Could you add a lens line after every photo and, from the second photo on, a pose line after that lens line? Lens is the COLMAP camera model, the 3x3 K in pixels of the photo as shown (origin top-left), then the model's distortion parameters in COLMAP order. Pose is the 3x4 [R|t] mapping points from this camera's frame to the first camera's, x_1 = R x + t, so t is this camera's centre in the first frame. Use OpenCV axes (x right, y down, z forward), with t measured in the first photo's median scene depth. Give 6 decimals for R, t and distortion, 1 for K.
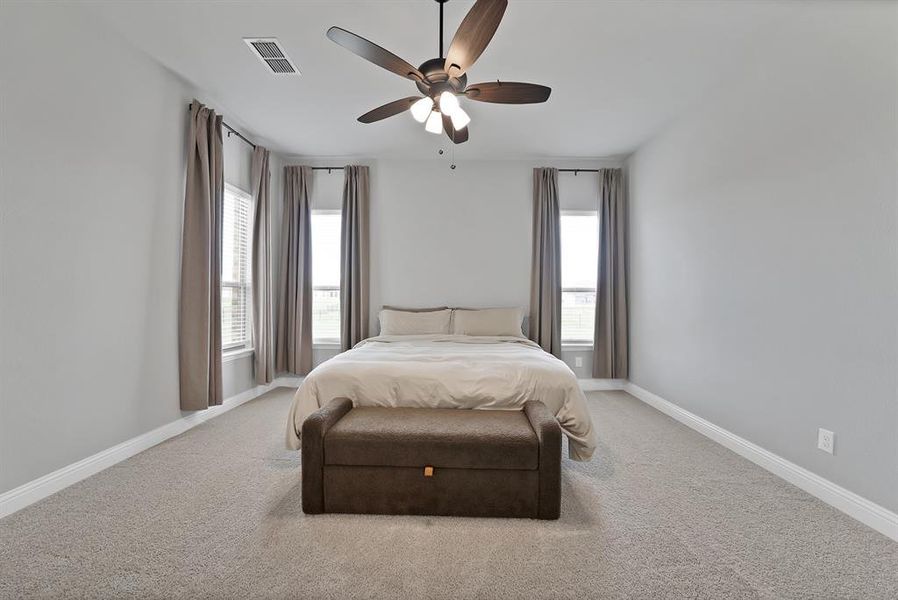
lens RADIAL K [[346.8, 0, 450.3], [0, 346.8, 294.0], [0, 0, 1]] dist [-0.001669, -0.000043]
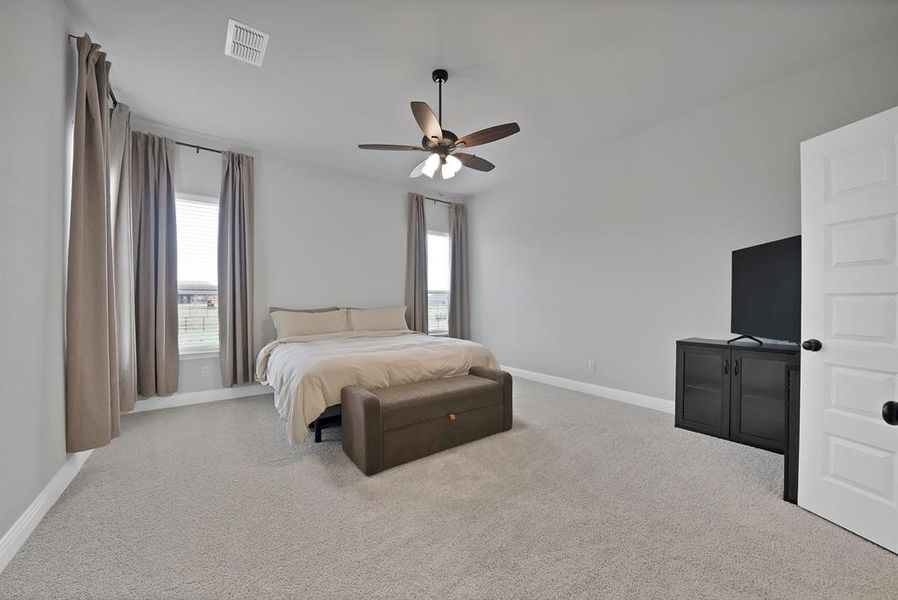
lens RADIAL K [[333.3, 0, 455.0], [0, 333.3, 303.4], [0, 0, 1]] dist [0.000176, -0.000020]
pose [[0.792881, -0.014575, 0.609202, -0.547192], [-0.000908, 0.999685, 0.025099, -0.000542], [-0.609376, -0.020454, 0.792618, -0.065740]]
